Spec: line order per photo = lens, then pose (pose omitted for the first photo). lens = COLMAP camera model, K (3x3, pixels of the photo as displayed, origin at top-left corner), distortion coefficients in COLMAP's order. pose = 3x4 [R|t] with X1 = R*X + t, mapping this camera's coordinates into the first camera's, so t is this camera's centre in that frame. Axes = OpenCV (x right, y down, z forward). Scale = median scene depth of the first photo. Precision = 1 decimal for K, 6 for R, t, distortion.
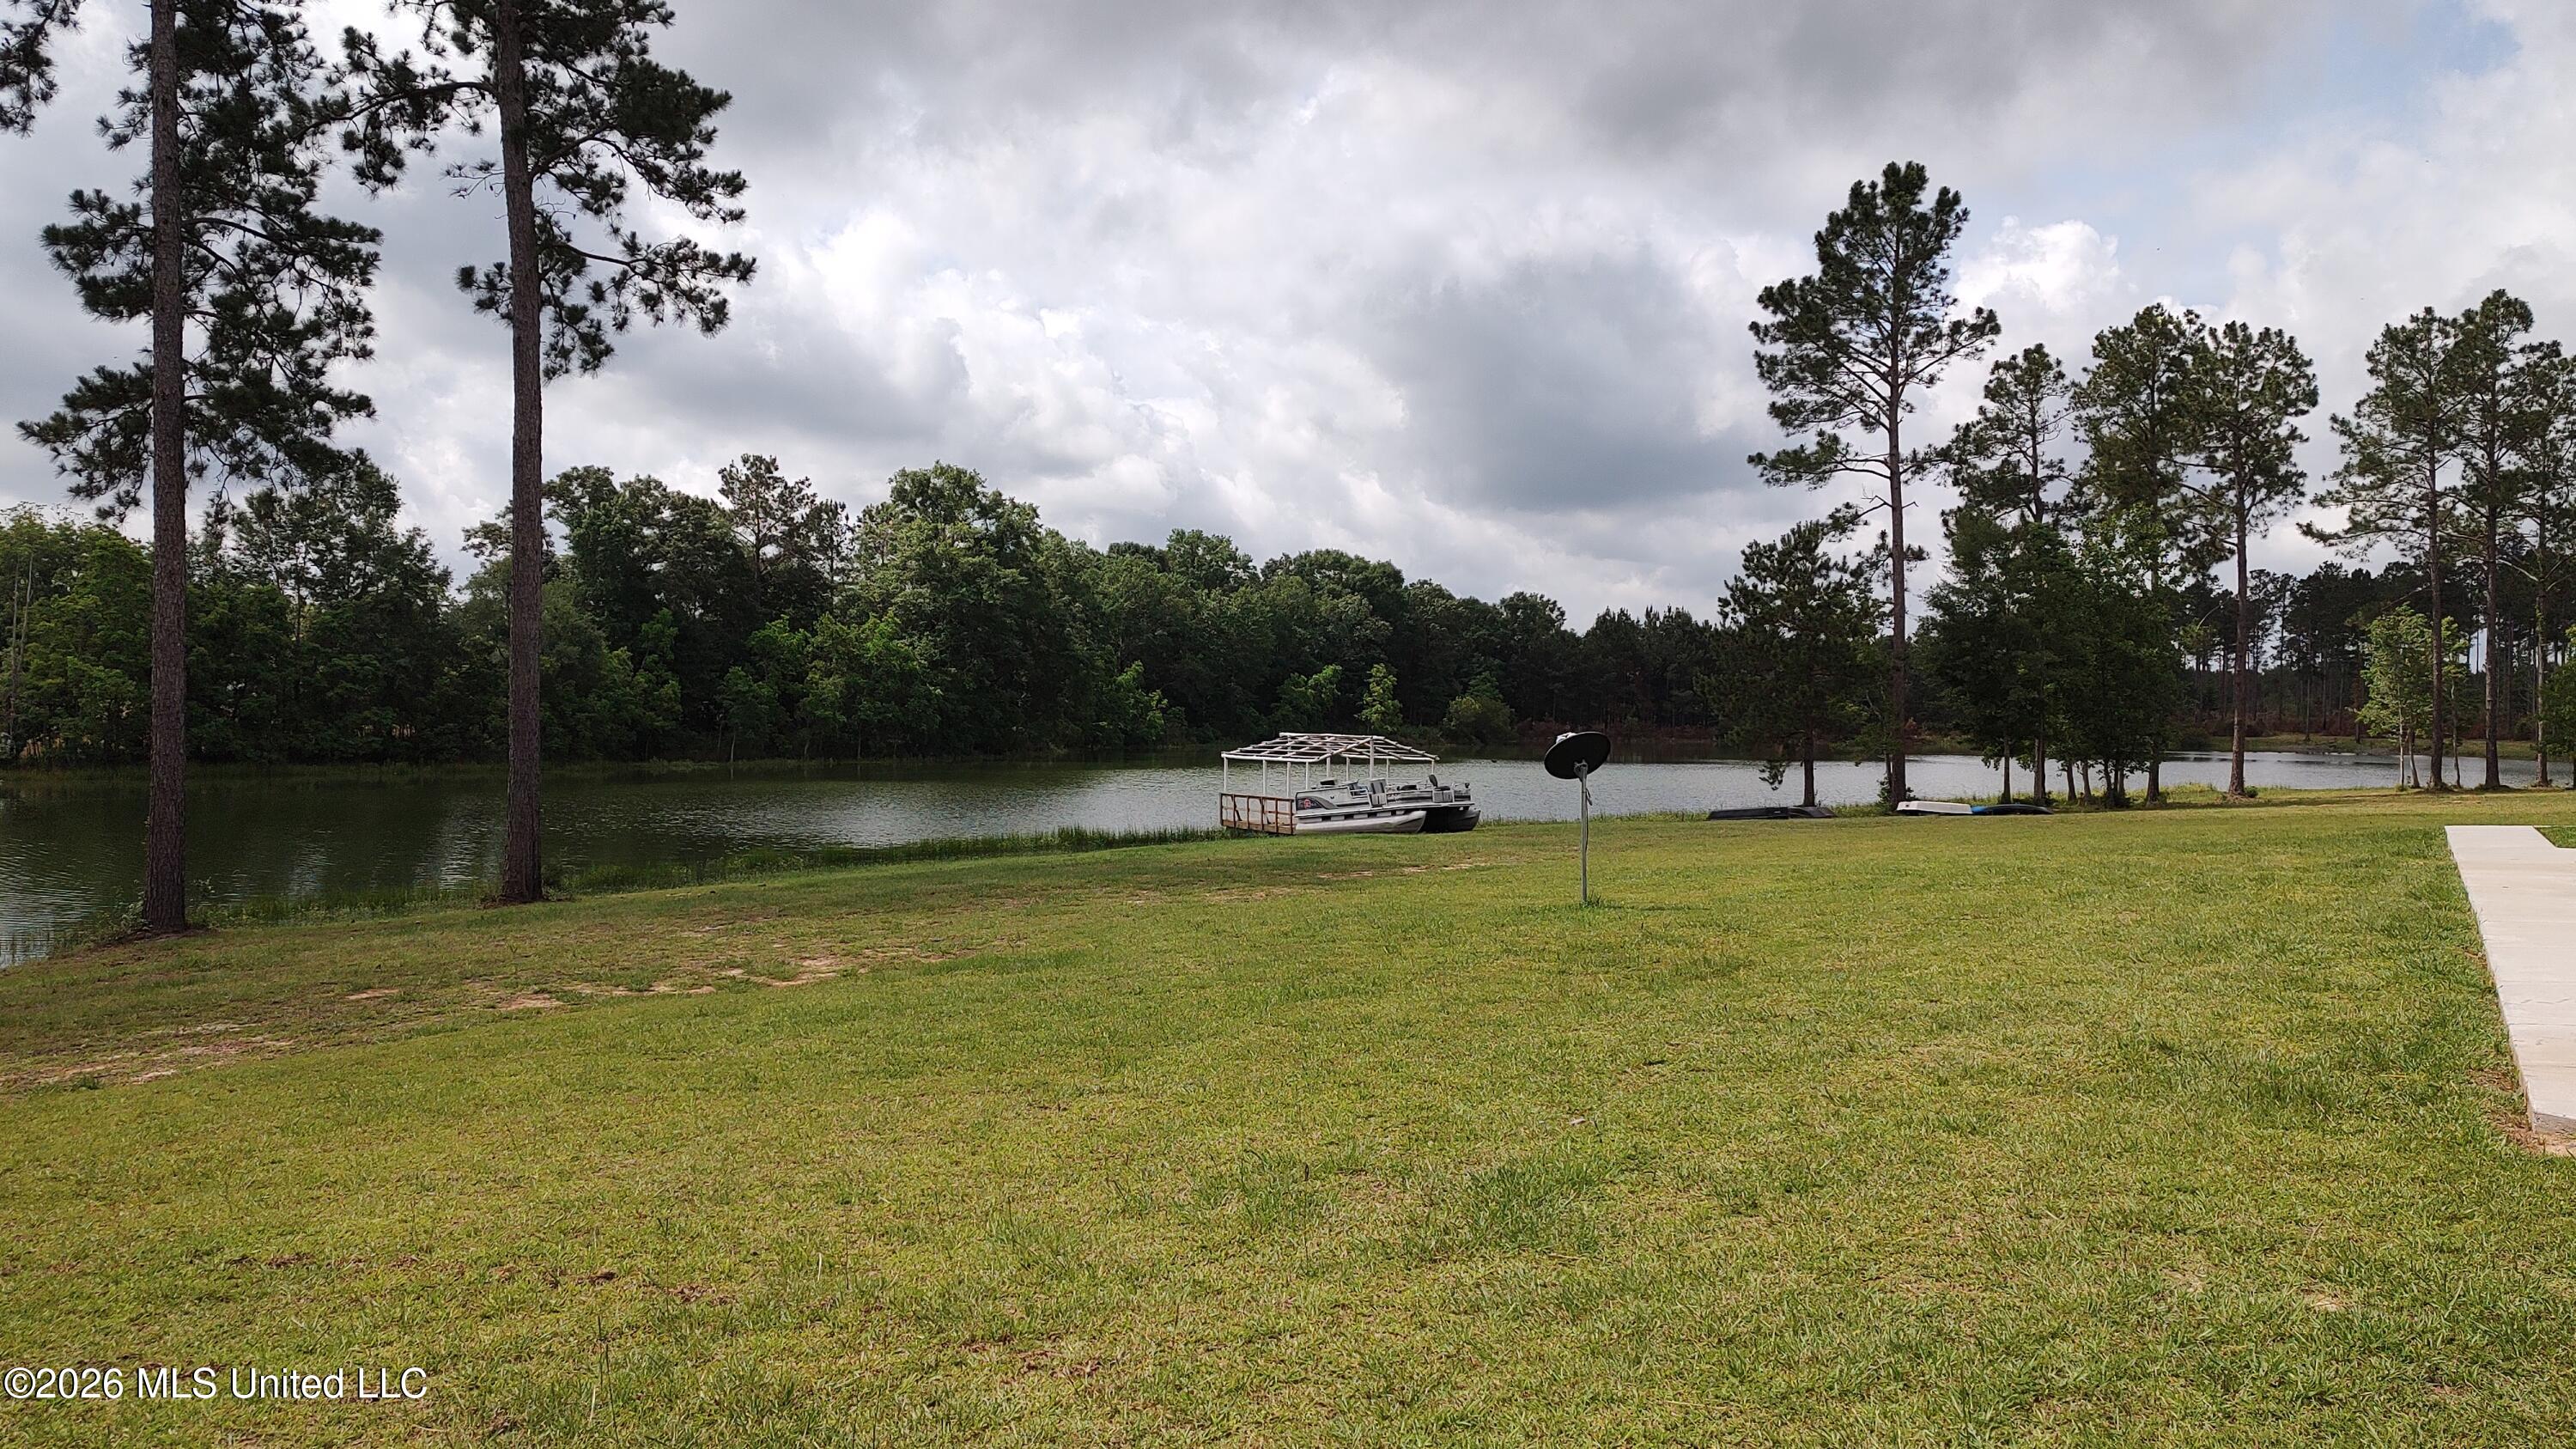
lens RADIAL K [[1985.2, 0, 1259.2], [0, 1985.2, 712.8], [0, 0, 1]] dist [0.040516, -0.064943]
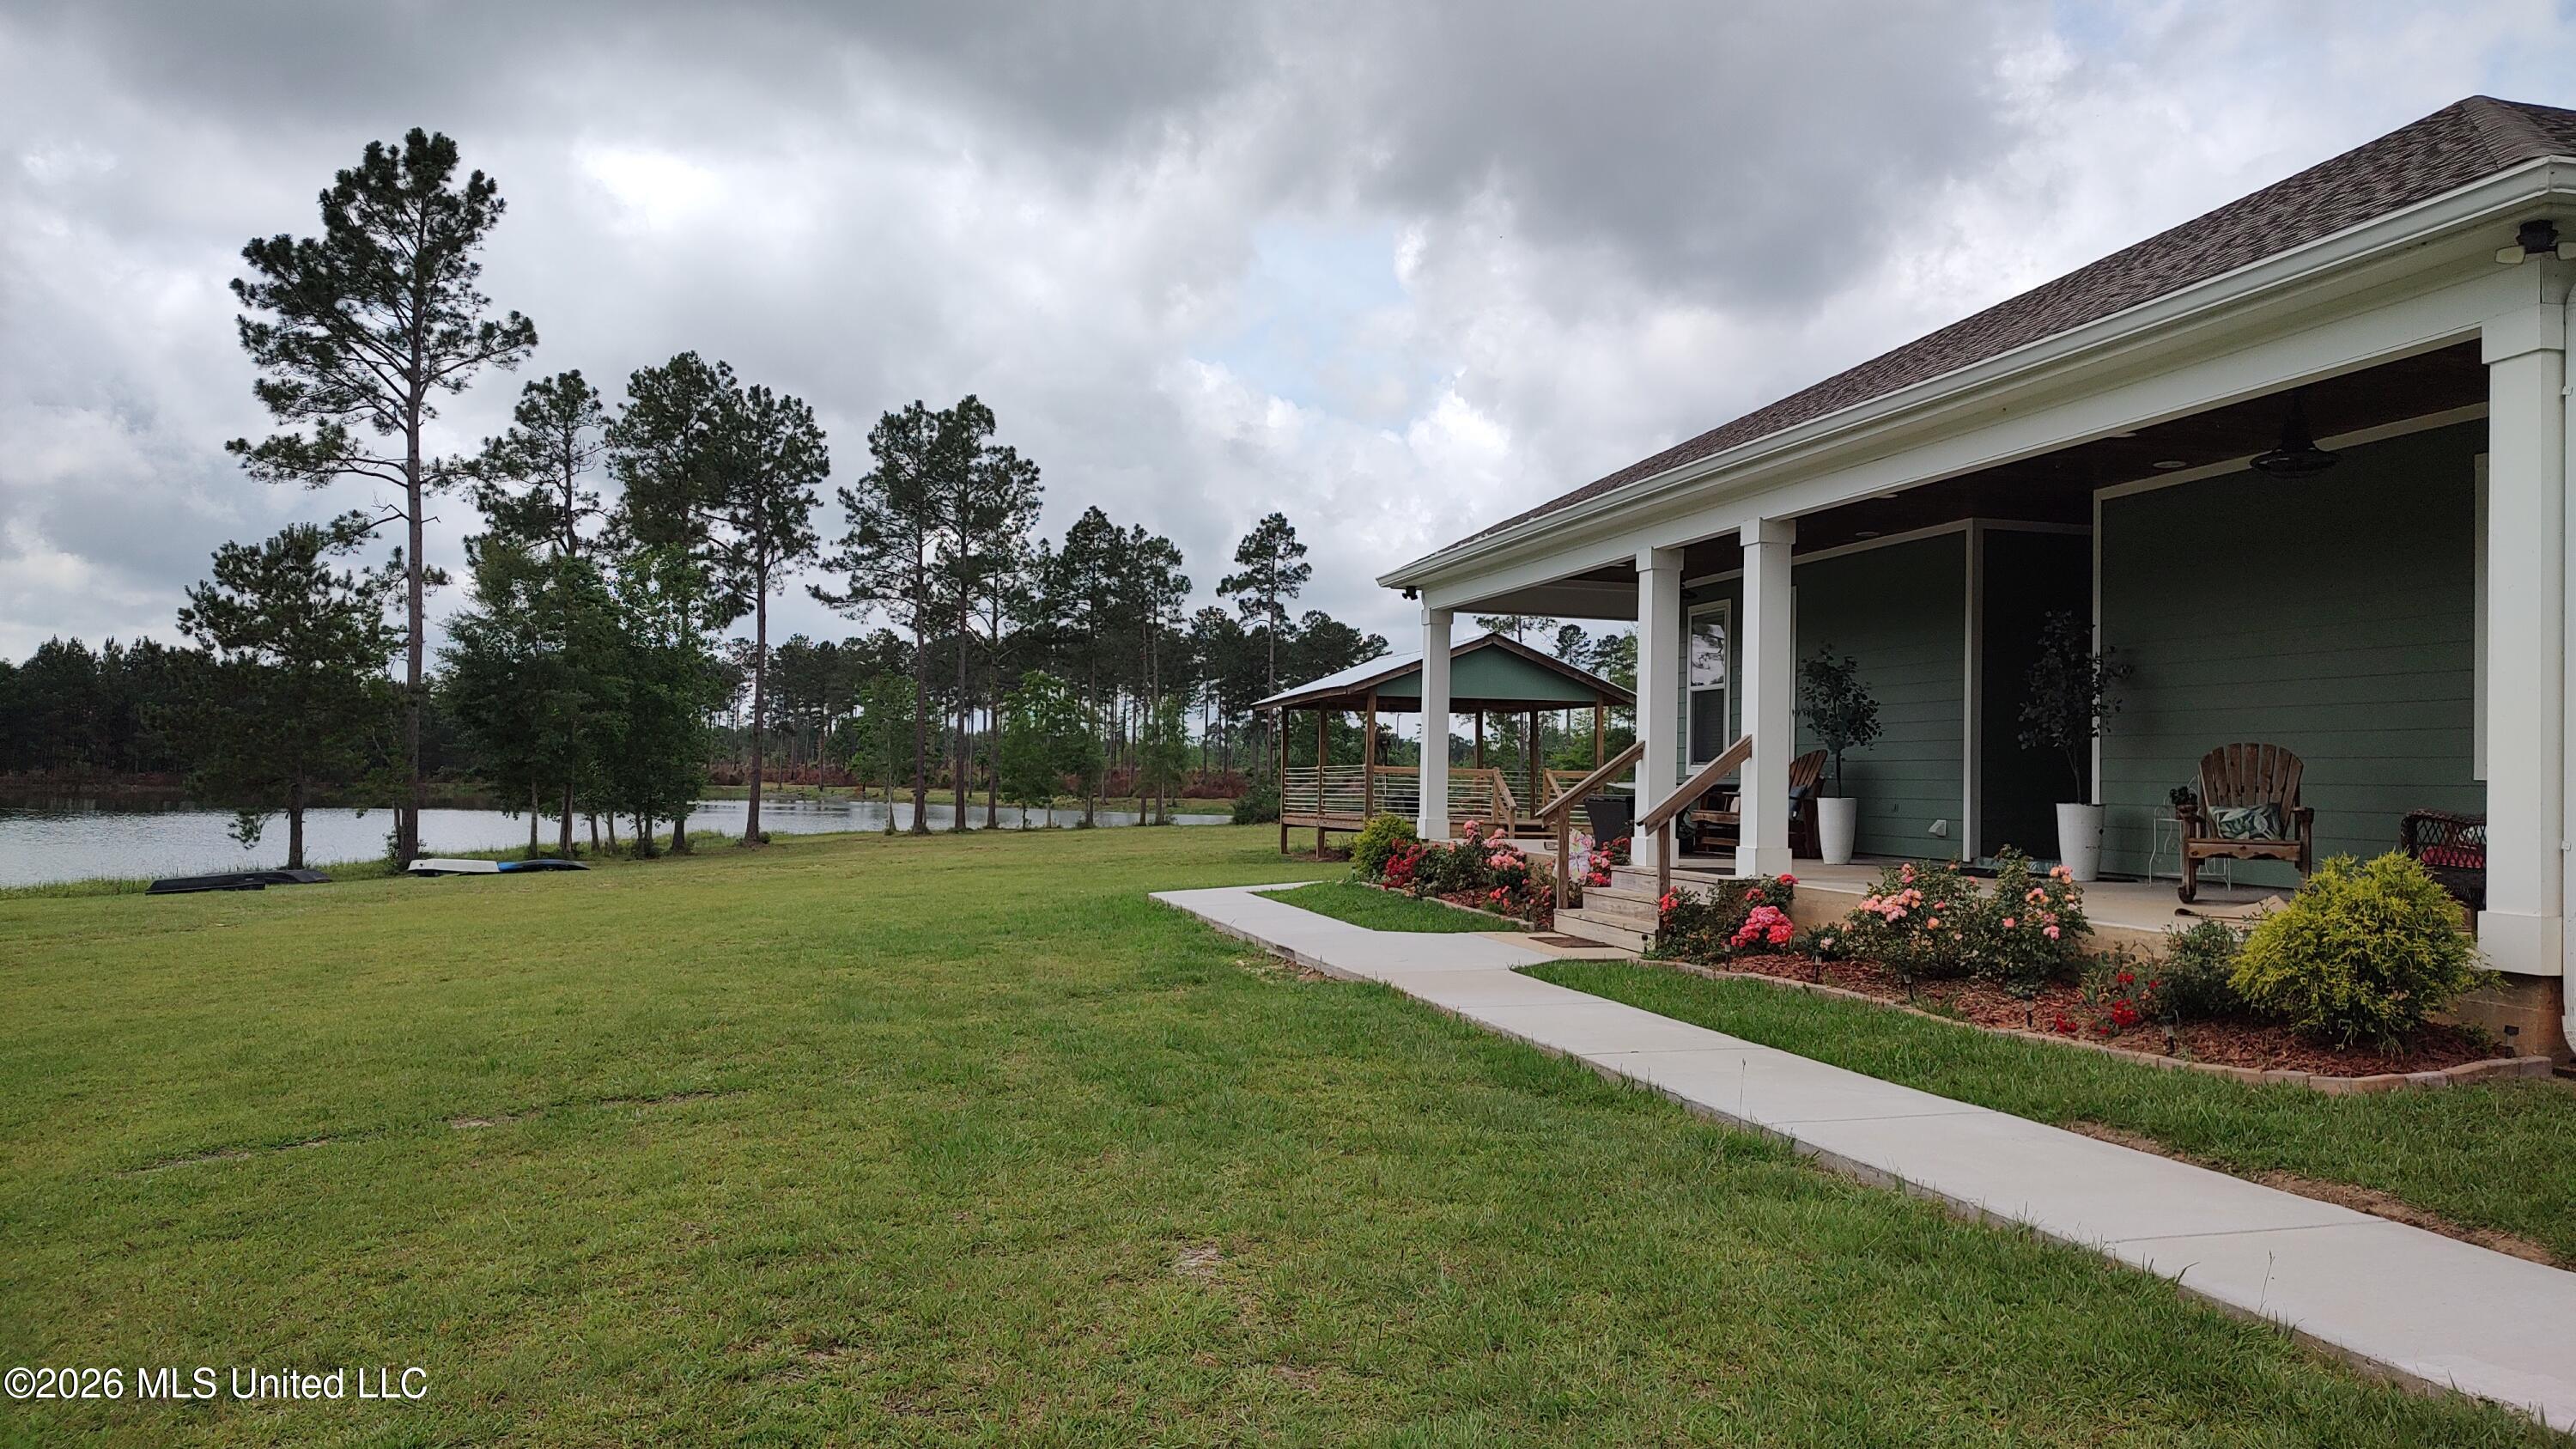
lens RADIAL K [[1835.9, 0, 1280.3], [0, 1835.9, 716.1], [0, 0, 1]] dist [0.036603, -0.032952]
pose [[0.727956, 0.029249, 0.685000, 0.038919], [-0.011865, 0.999477, -0.030068, 0.001995], [-0.685521, 0.013760, 0.727923, 0.134909]]
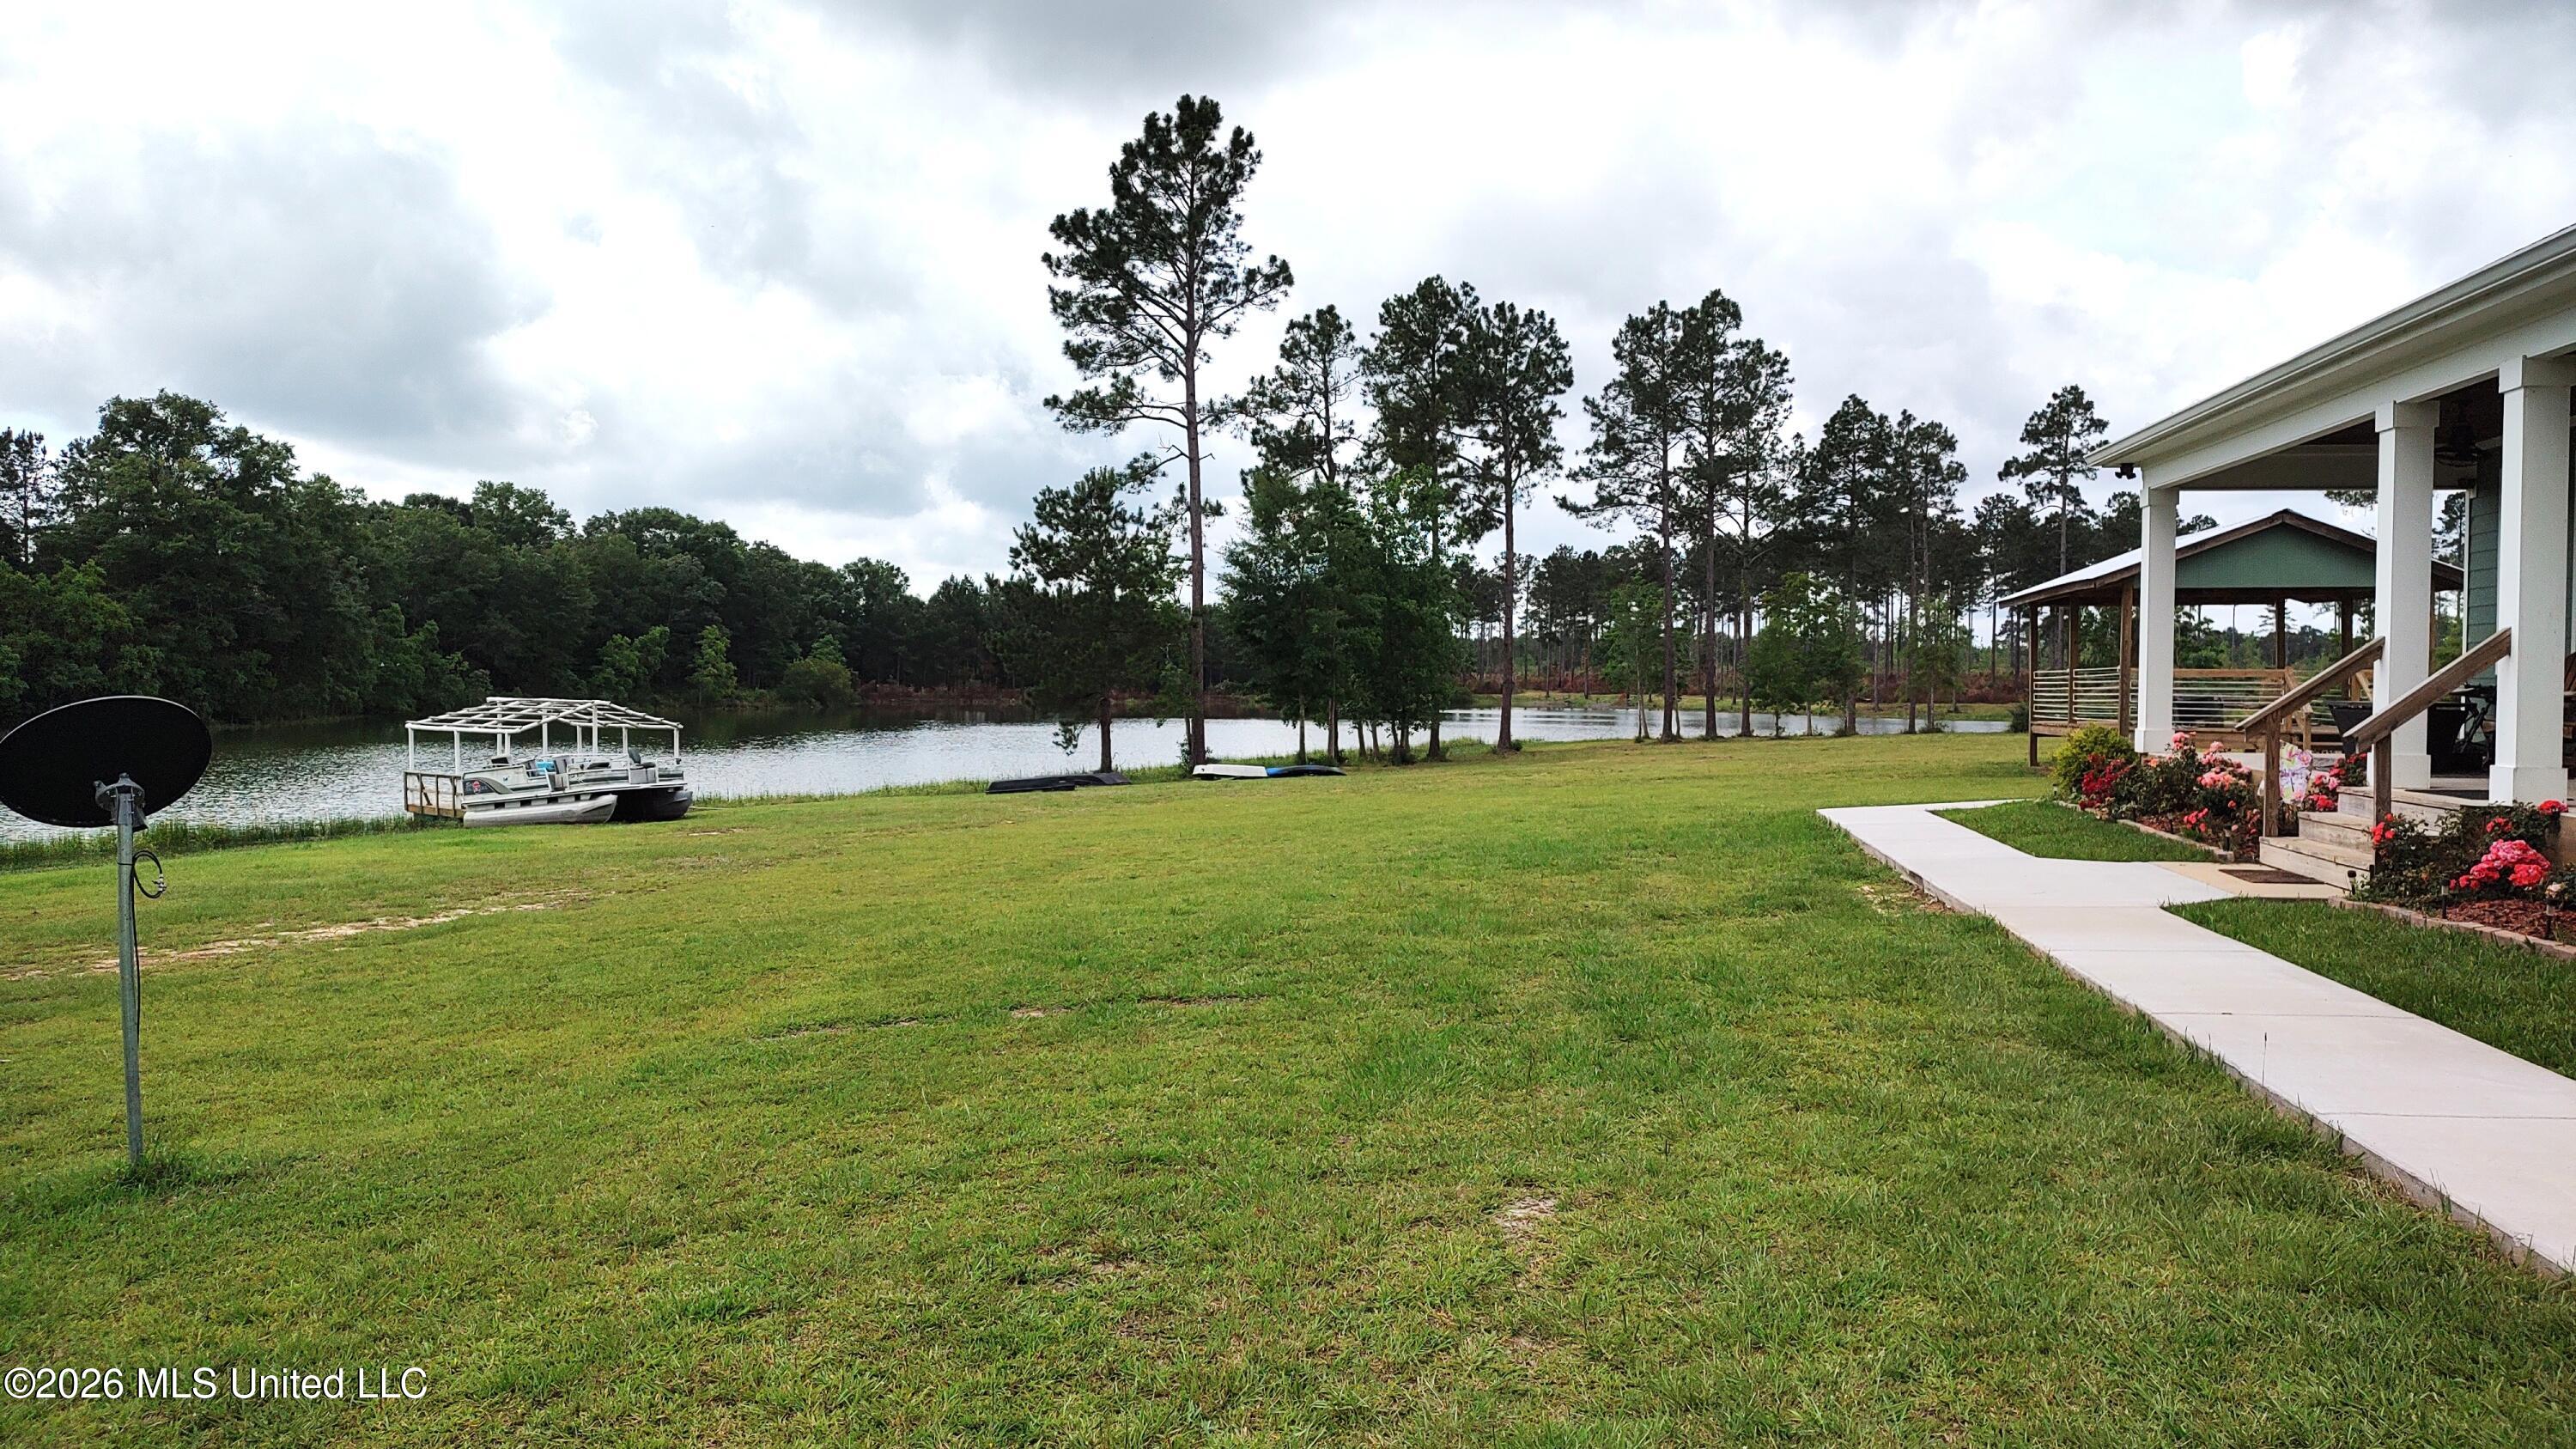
lens RADIAL K [[1841.0, 0, 1281.6], [0, 1841.0, 710.3], [0, 0, 1]] dist [0.076571, -0.122296]
pose [[0.941777, -0.009897, 0.336092, 0.052975], [0.003634, 0.999808, 0.019260, 0.001315], [-0.336218, -0.016917, 0.941632, 0.129326]]
